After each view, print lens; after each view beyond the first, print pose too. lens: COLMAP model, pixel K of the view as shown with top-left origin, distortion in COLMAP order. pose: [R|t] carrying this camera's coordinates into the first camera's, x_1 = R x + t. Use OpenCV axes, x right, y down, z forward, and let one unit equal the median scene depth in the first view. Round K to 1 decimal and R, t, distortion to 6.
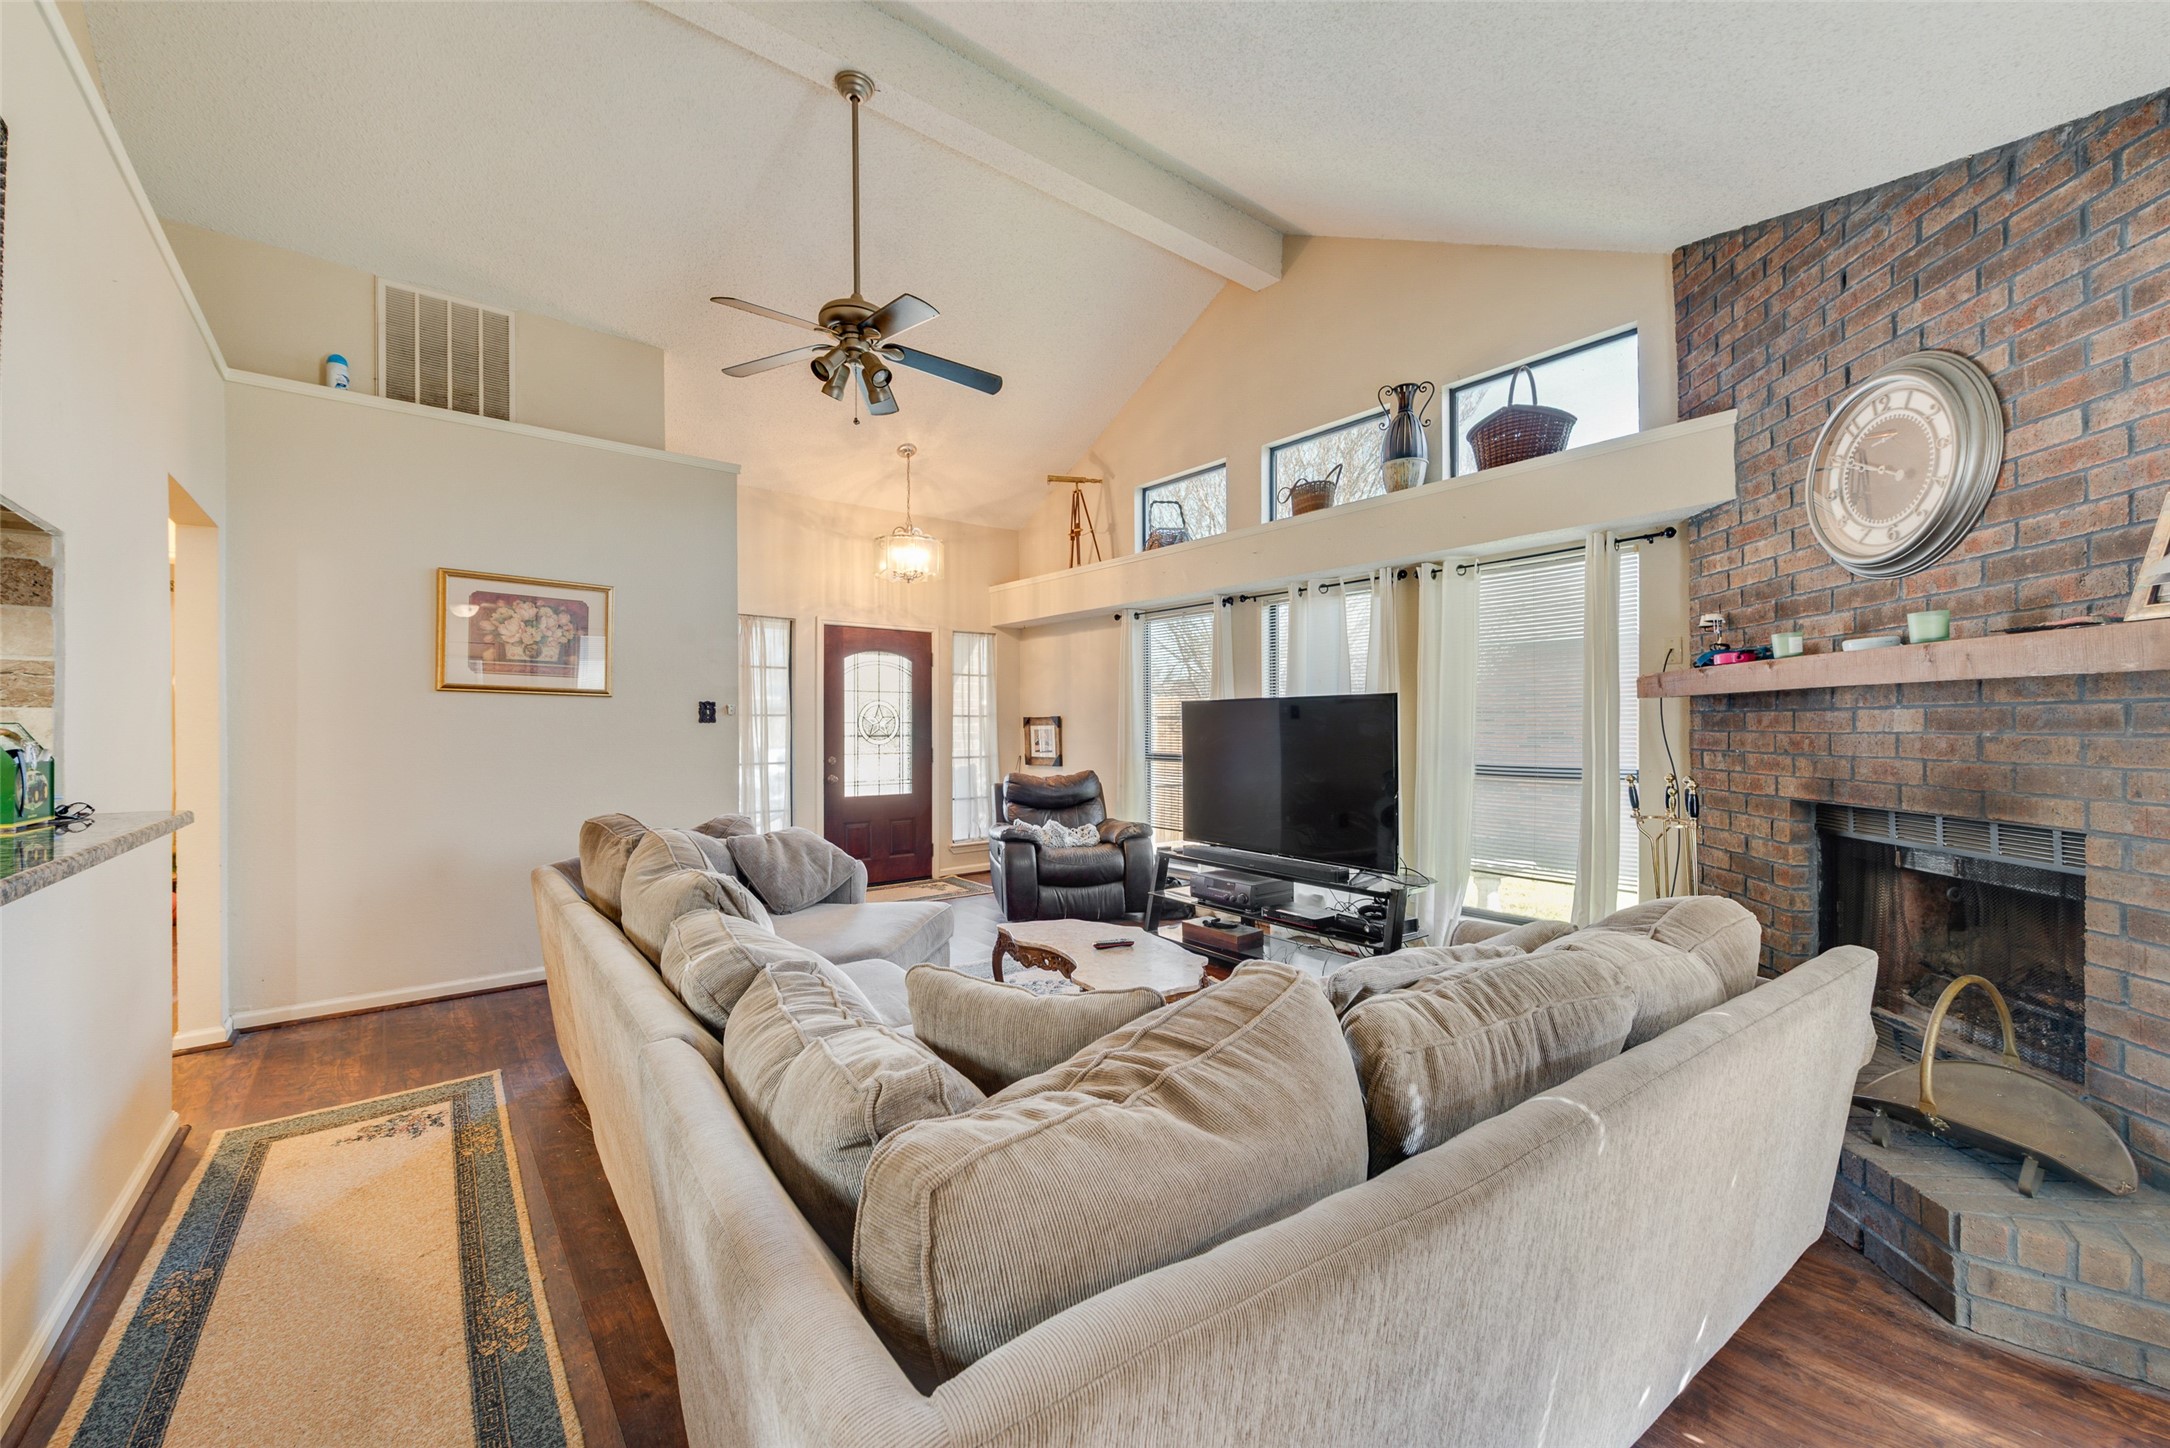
lens RADIAL K [[847.7, 0, 1078.5], [0, 847.7, 730.8], [0, 0, 1]] dist [0.006520, -0.000796]
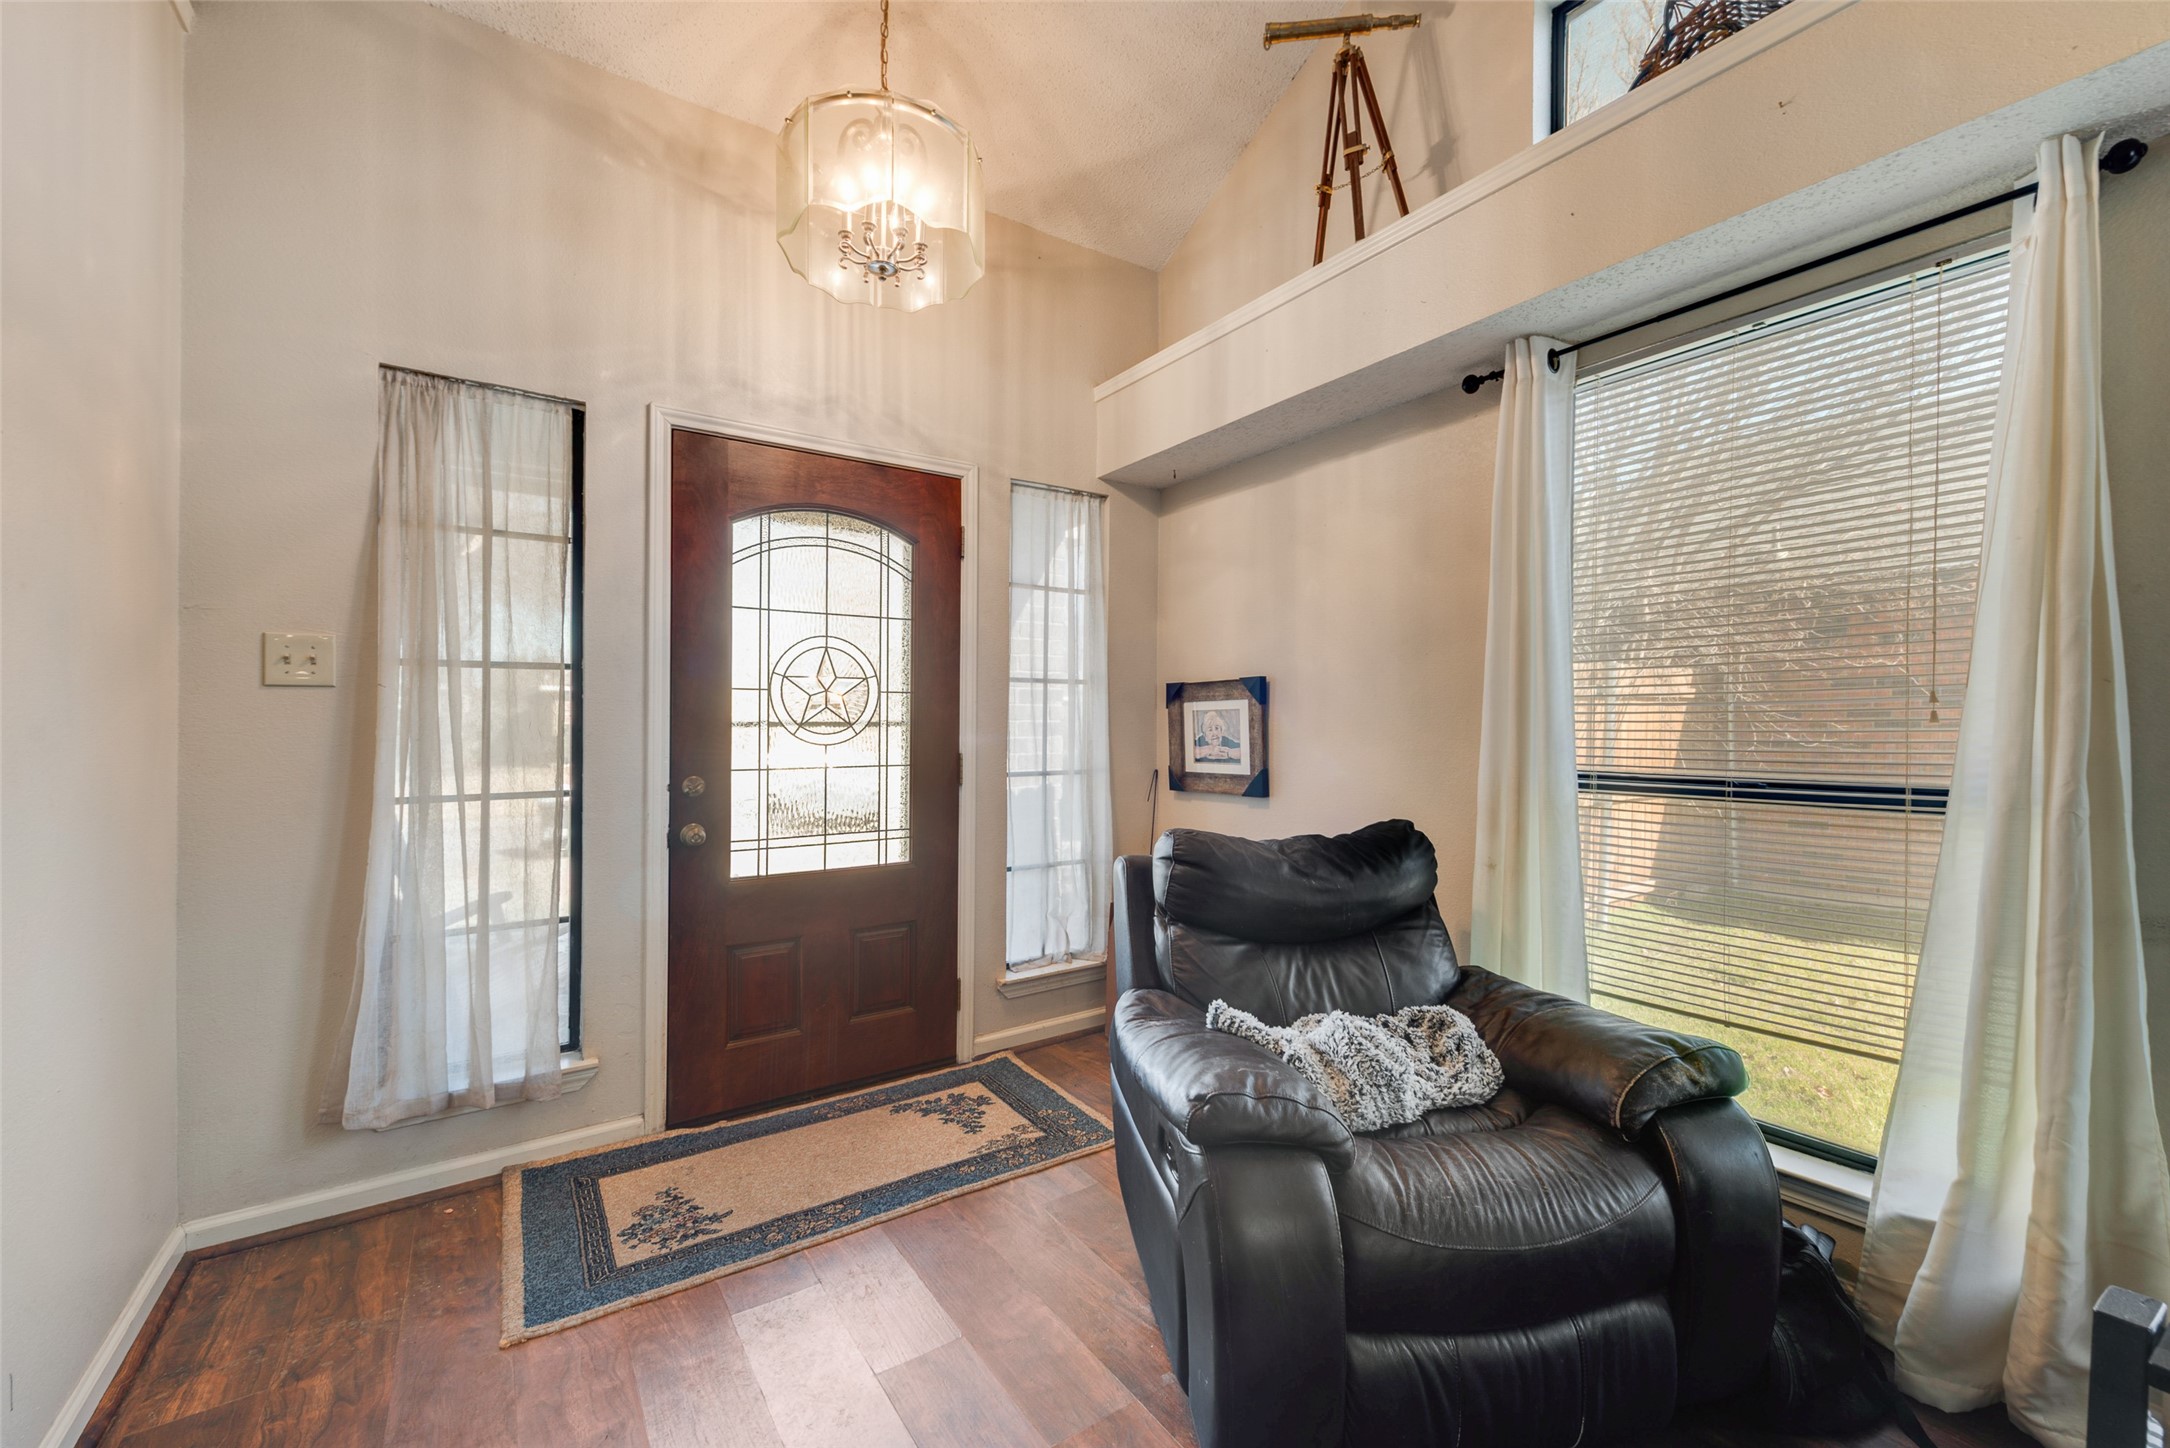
lens RADIAL K [[847.7, 0, 1124.3], [0, 847.7, 662.1], [0, 0, 1]] dist [0.006520, -0.000796]
pose [[0.999794, -0.001882, -0.020194, -0.083766], [0.000232, 0.996680, -0.081424, 0.009655], [0.020280, 0.081403, 0.996475, 0.591259]]
